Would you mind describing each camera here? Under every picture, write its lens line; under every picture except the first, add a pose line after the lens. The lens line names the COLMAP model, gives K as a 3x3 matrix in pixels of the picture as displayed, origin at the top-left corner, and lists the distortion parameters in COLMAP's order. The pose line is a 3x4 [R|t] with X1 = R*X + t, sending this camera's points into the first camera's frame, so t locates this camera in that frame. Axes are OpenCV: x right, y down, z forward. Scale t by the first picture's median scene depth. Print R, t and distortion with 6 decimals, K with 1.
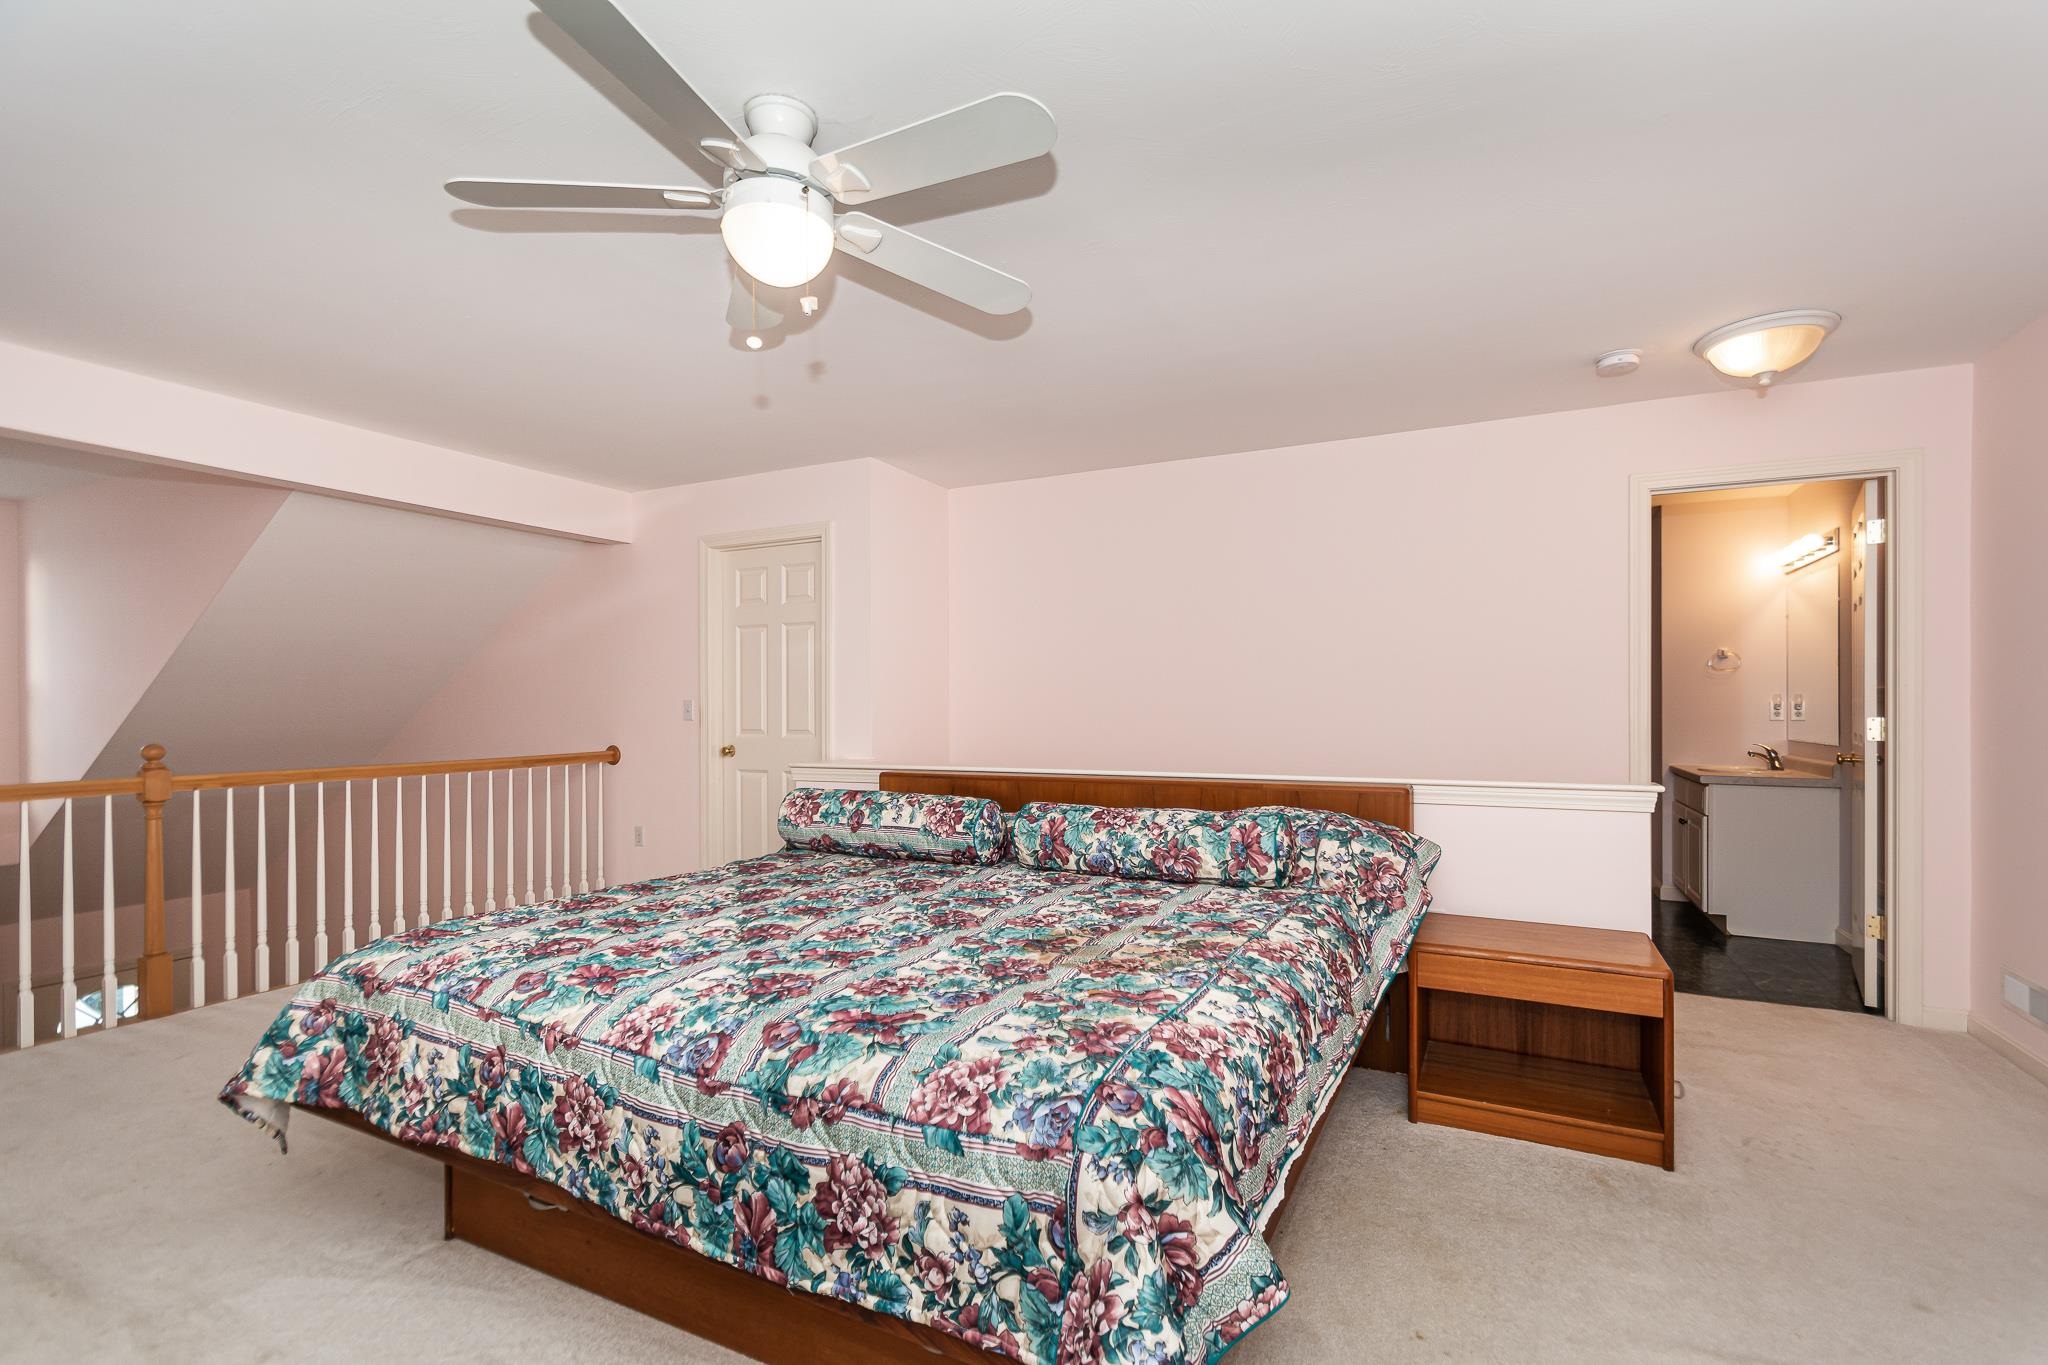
lens RADIAL K [[922.1, 0, 1026.3], [0, 922.1, 690.3], [0, 0, 1]] dist [0.009353, -0.001728]
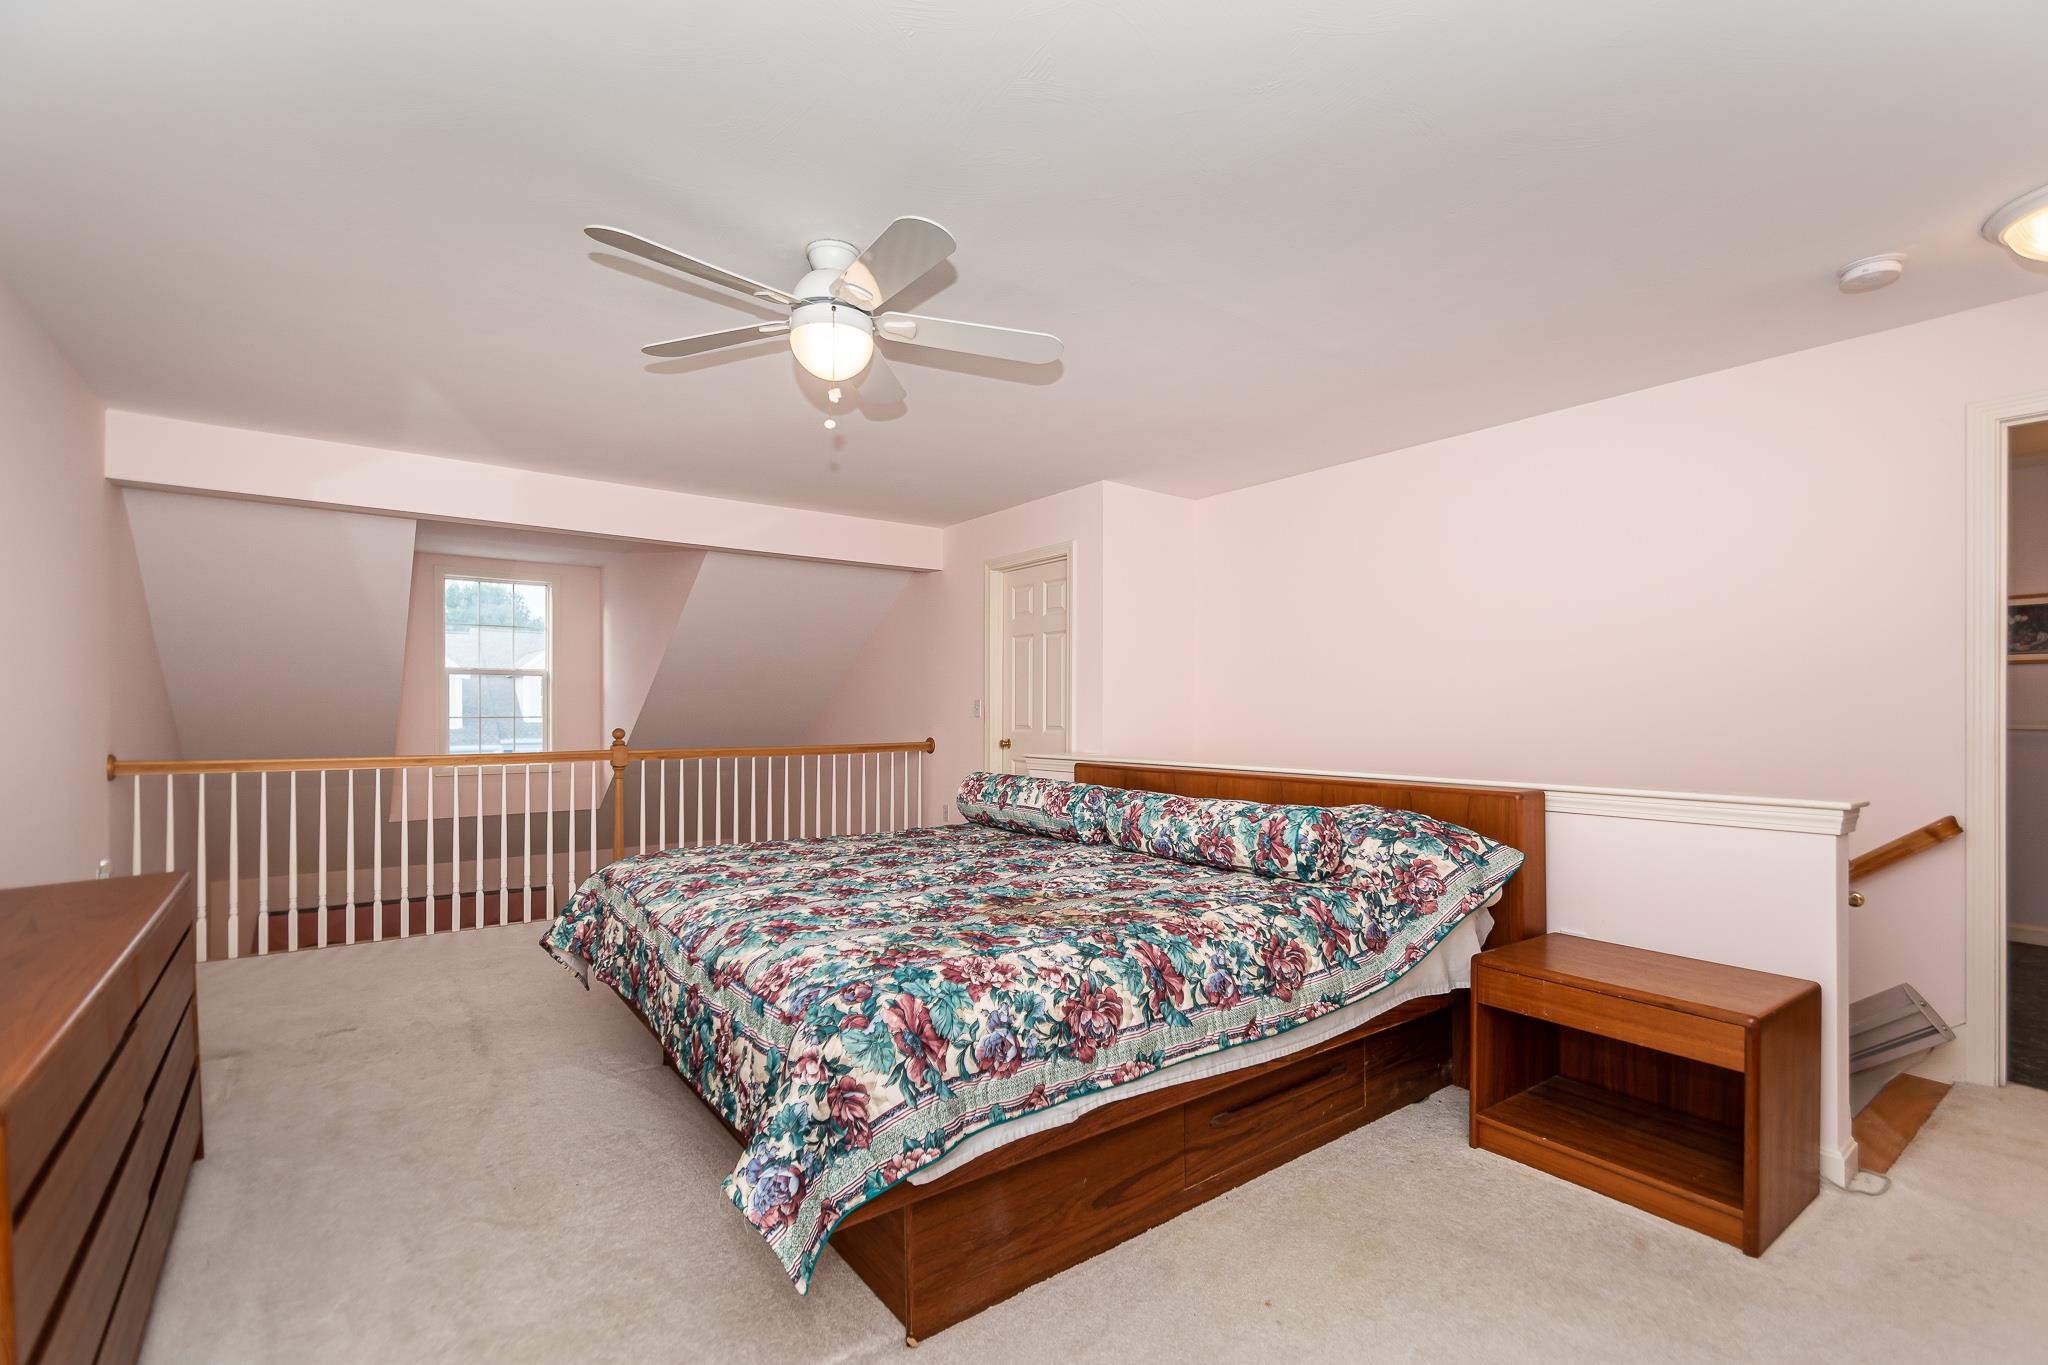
lens RADIAL K [[922.1, 0, 1053.9], [0, 922.1, 689.0], [0, 0, 1]] dist [0.009353, -0.001728]
pose [[0.896380, -0.005470, -0.443252, 0.480864], [0.003035, 0.999976, -0.006202, 0.008594], [0.443275, 0.004214, 0.896376, -0.030335]]
